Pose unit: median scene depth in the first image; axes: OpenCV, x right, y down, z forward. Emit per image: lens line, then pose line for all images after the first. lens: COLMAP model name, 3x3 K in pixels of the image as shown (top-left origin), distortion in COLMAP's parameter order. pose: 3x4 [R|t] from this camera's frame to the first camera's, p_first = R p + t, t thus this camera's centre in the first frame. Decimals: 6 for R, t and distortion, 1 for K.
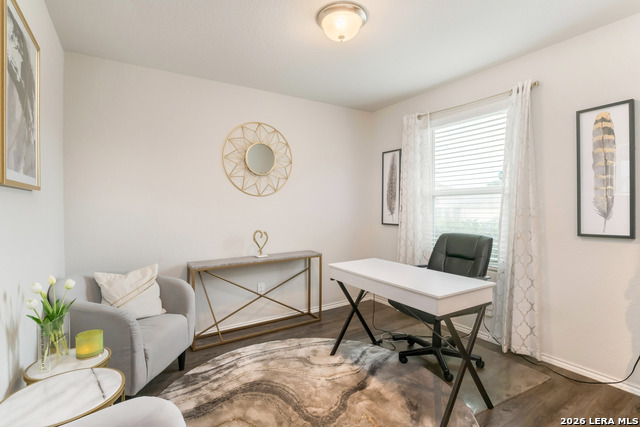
lens RADIAL K [[312.6, 0, 318.4], [0, 312.6, 212.9], [0, 0, 1]] dist [-0.014003, 0.000344]
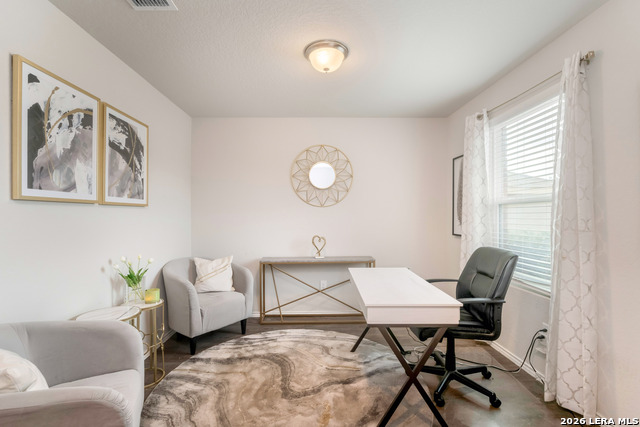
lens RADIAL K [[294.3, 0, 316.1], [0, 294.3, 215.6], [0, 0, 1]] dist [-0.012632, 0.000996]
pose [[0.851794, 0.005843, -0.523845, 0.470409], [-0.014685, 0.999811, -0.012725, -0.006922], [0.523672, 0.018532, 0.851719, 0.047270]]
